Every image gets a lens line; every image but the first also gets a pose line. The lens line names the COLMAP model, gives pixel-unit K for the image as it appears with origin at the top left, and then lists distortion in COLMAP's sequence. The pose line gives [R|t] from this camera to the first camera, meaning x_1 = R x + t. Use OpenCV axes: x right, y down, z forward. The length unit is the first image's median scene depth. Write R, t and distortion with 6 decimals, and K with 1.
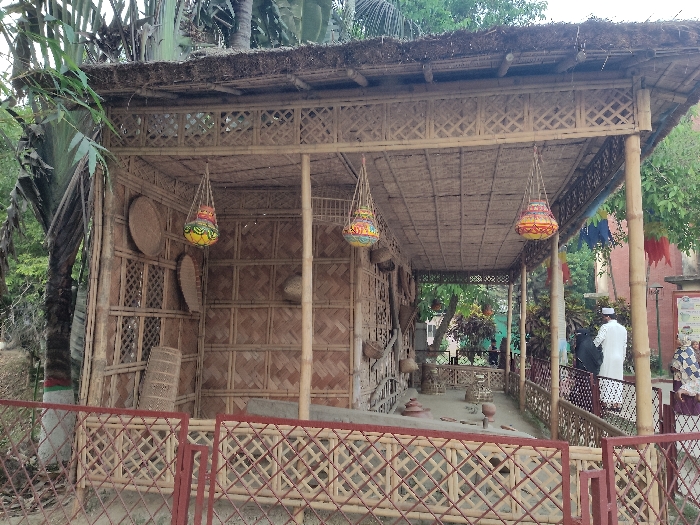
lens RADIAL K [[519.0, 0, 351.4], [0, 519.0, 259.7], [0, 0, 1]] dist [0.055540, -0.024308]
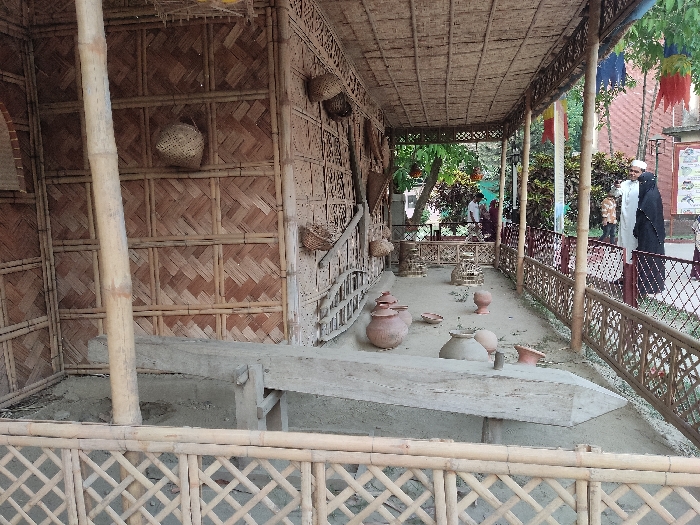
lens RADIAL K [[519.0, 0, 346.1], [0, 519.0, 262.7], [0, 0, 1]] dist [0.055540, -0.024308]
pose [[0.998334, -0.054254, 0.019616, 0.038289], [0.047873, 0.968816, 0.243113, 0.028989], [-0.032194, -0.241769, 0.969800, 0.219986]]
